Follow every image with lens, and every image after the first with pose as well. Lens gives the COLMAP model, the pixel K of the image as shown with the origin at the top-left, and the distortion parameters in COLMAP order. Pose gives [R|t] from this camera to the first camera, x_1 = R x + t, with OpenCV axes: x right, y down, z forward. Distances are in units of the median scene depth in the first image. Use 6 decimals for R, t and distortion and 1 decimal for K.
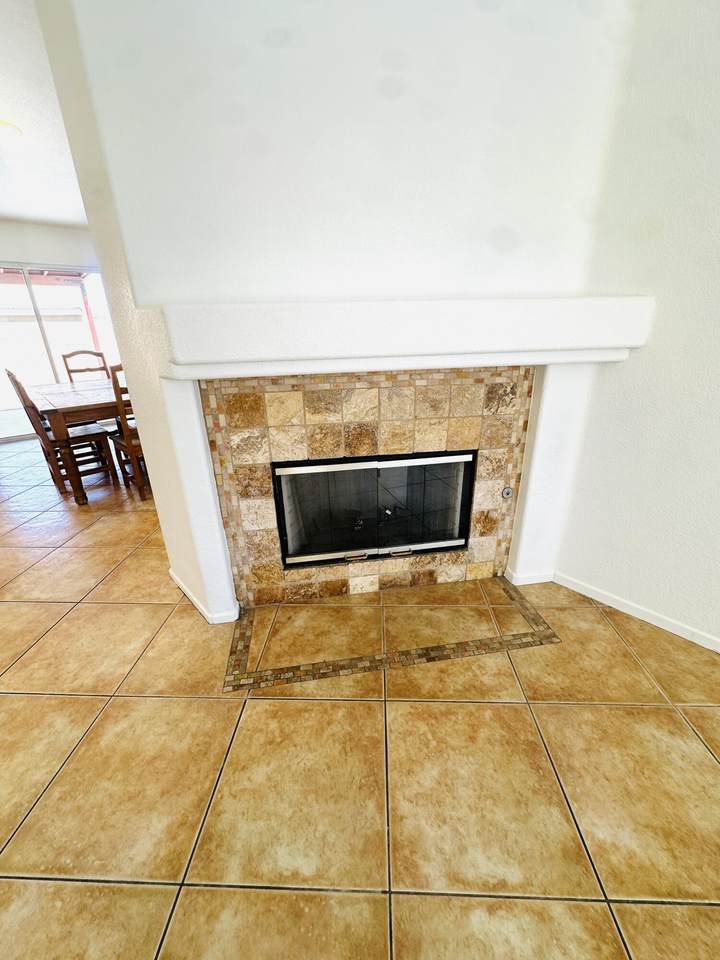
lens RADIAL K [[383.5, 0, 360.0], [0, 383.5, 480.0], [0, 0, 1]] dist [-0.003969, -0.000132]
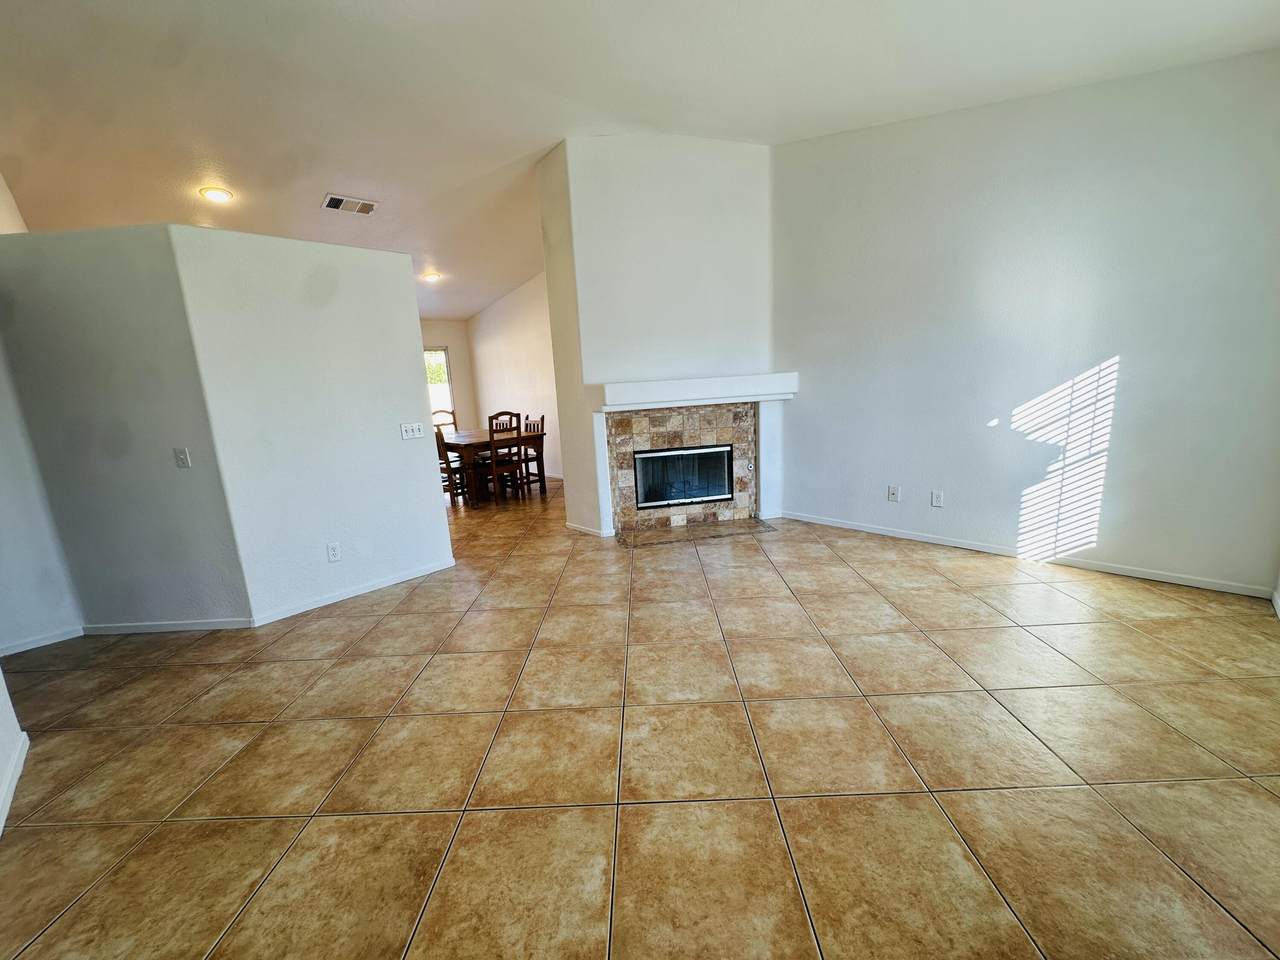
lens RADIAL K [[511.3, 0, 637.1], [0, 511.3, 479.5], [0, 0, 1]] dist [-0.003969, -0.000132]
pose [[0.999063, -0.040177, 0.016090, -0.255930], [0.042453, 0.982023, -0.183923, 0.606964], [-0.008412, 0.184434, 0.982809, -1.681408]]
